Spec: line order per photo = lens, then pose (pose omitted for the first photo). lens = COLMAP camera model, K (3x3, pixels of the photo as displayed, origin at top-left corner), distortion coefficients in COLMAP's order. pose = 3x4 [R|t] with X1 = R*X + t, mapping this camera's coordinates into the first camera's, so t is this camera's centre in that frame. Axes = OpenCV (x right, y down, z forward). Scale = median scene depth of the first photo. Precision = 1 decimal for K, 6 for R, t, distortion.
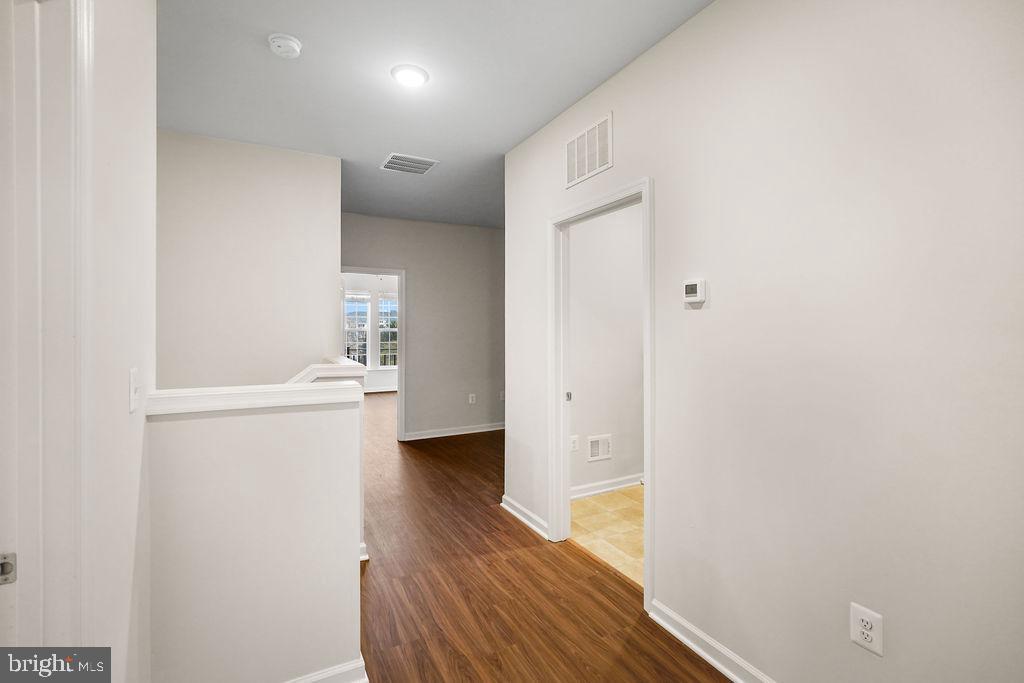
lens RADIAL K [[461.4, 0, 513.3], [0, 461.4, 334.6], [0, 0, 1]] dist [0.016135, 0.001279]
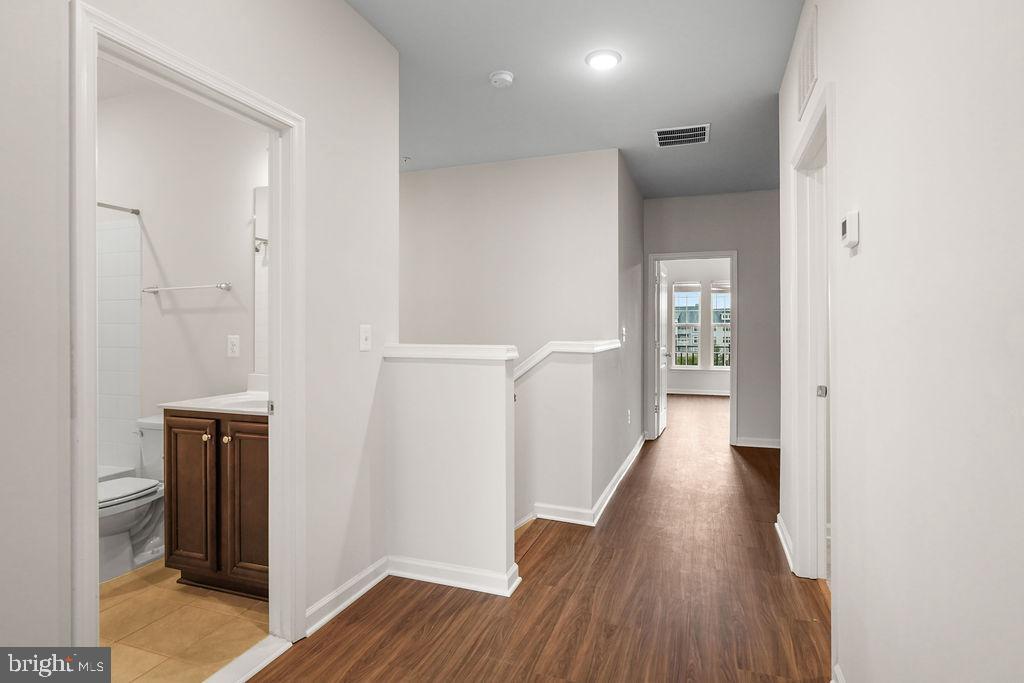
lens RADIAL K [[514.0, 0, 519.5], [0, 514.0, 337.6], [0, 0, 1]] dist [-0.001619, 0.000111]
pose [[0.683658, 0.010244, -0.729730, 0.550313], [-0.008294, 0.999946, 0.006266, 0.063206], [0.729755, 0.001769, 0.683706, 0.095690]]
